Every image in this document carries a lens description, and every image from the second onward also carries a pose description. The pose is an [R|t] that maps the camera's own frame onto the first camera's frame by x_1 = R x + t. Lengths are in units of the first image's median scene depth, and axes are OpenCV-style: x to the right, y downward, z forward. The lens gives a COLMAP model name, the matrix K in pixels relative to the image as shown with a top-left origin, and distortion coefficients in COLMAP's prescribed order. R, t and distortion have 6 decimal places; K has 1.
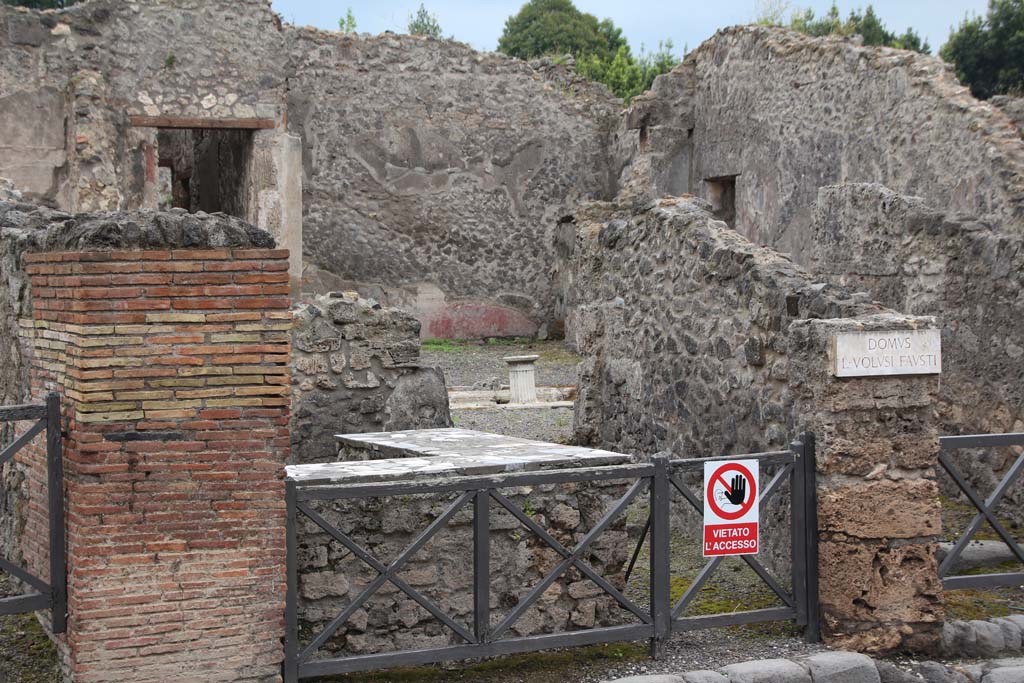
lens RADIAL K [[1922.0, 0, 528.2], [0, 1922.0, 345.5], [0, 0, 1]] dist [0.375590, 0.000000]
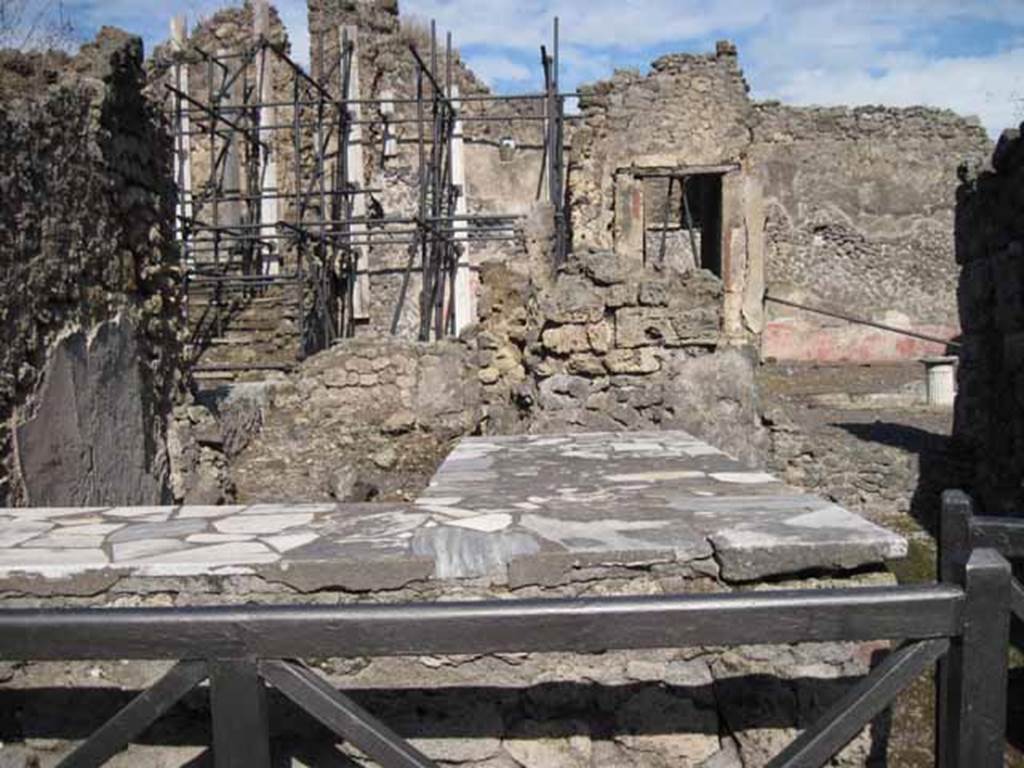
lens RADIAL K [[1060.6, 0, 537.2], [0, 1060.6, 405.2], [0, 0, 1]] dist [-0.107975, 0.000000]
pose [[0.904903, 0.018846, -0.425200, 0.067792], [-0.008260, 0.999609, 0.026726, 0.031628], [0.425537, -0.020672, 0.904705, 0.814223]]
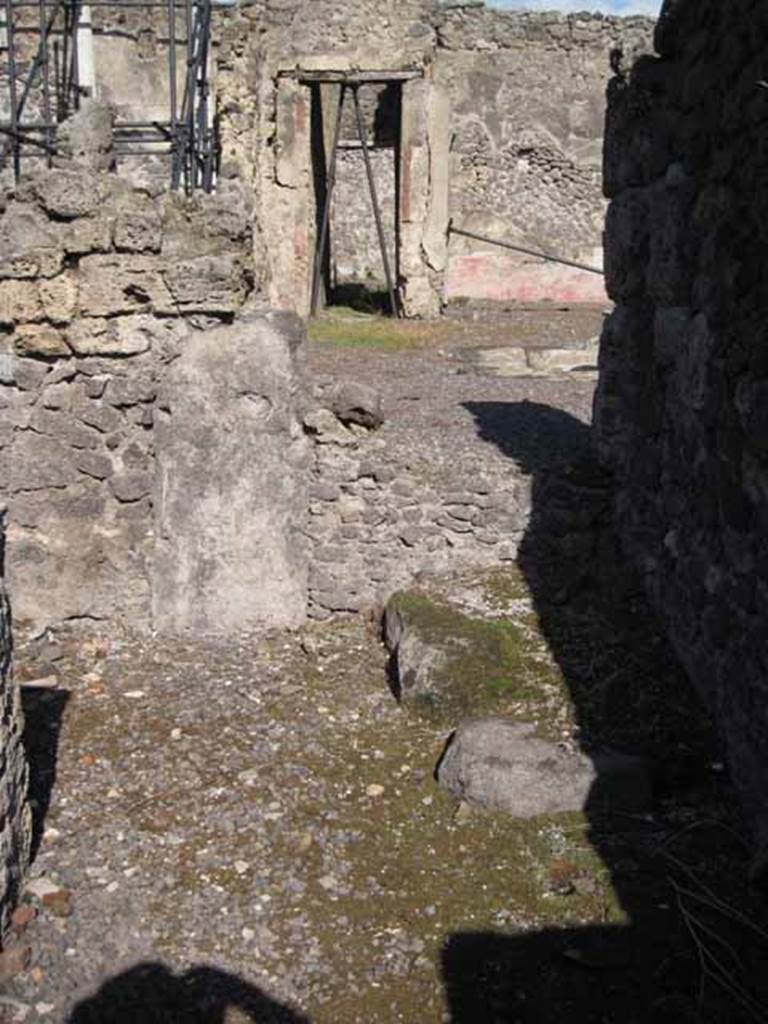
lens RADIAL K [[1060.6, 0, 408.8], [0, 1060.6, 494.0], [0, 0, 1]] dist [-0.107975, 0.000000]
pose [[0.950621, 0.078692, -0.300213, 0.088111], [-0.025813, 0.984017, 0.176194, 0.011017], [0.309280, -0.159744, 0.937458, 1.010499]]
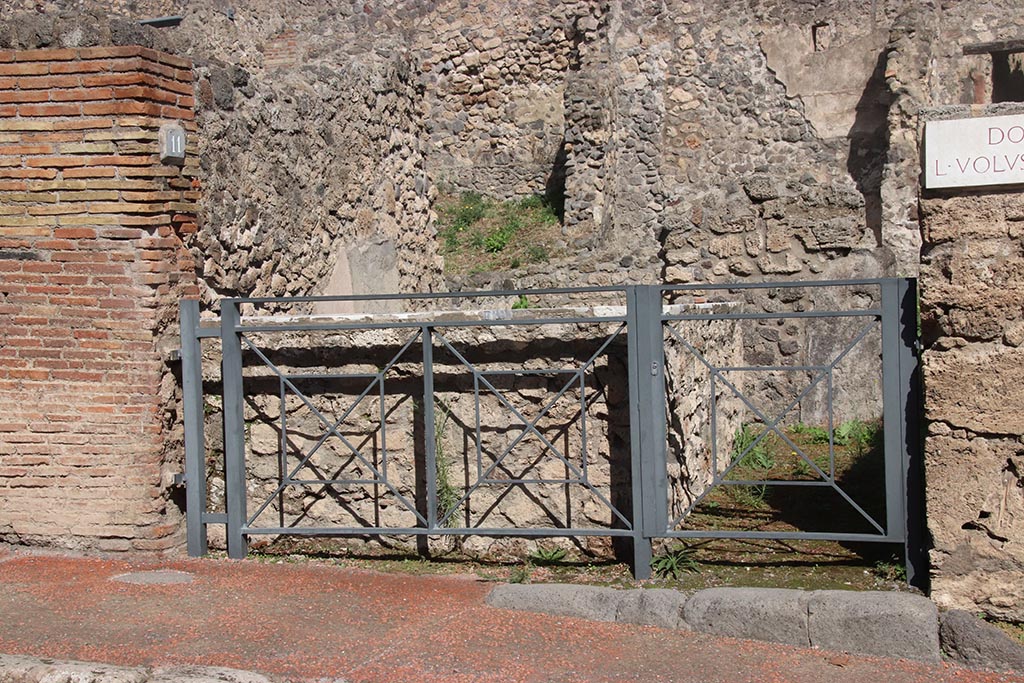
lens RADIAL K [[1596.9, 0, 514.3], [0, 1596.9, 348.4], [0, 0, 1]] dist [0.272652, 0.000000]
pose [[0.736406, 0.016913, -0.676329, 0.428886], [-0.011892, 0.999857, 0.012055, 0.065311], [0.676436, -0.000835, 0.736501, 0.482587]]
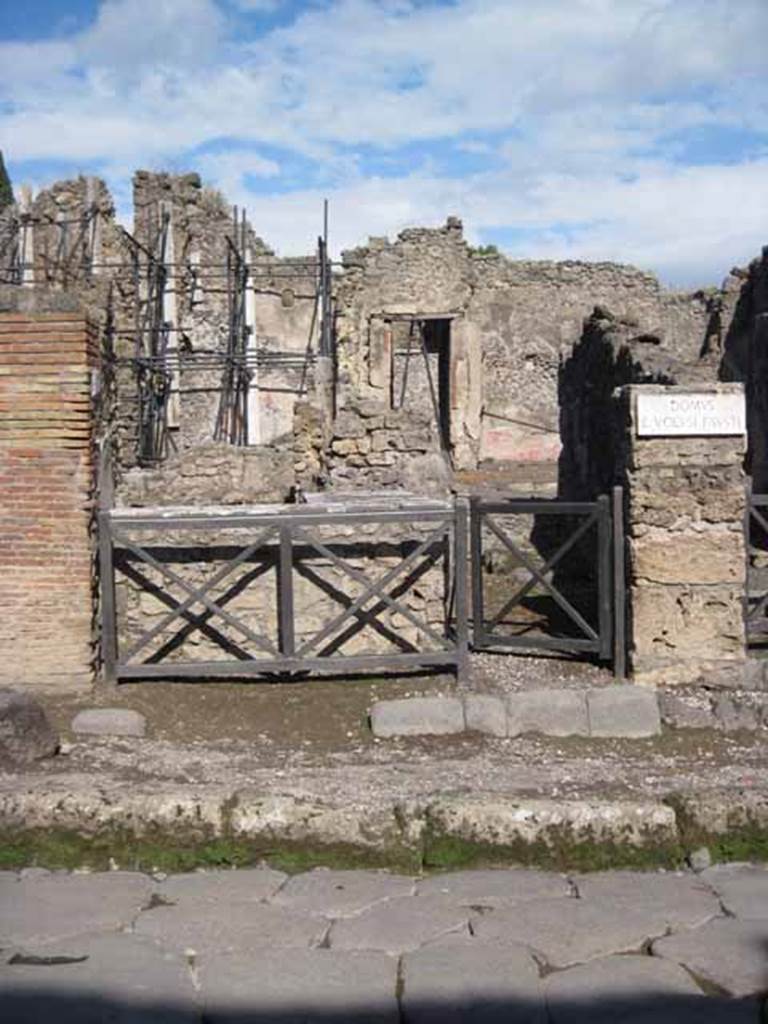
lens RADIAL K [[1060.1, 0, 415.0], [0, 1060.1, 495.6], [0, 0, 1]] dist [-0.137228, 0.000000]
pose [[0.948821, 0.013563, -0.315524, 0.223510], [-0.009039, 0.999834, 0.015796, 0.041428], [0.315686, -0.012136, 0.948786, 0.396857]]
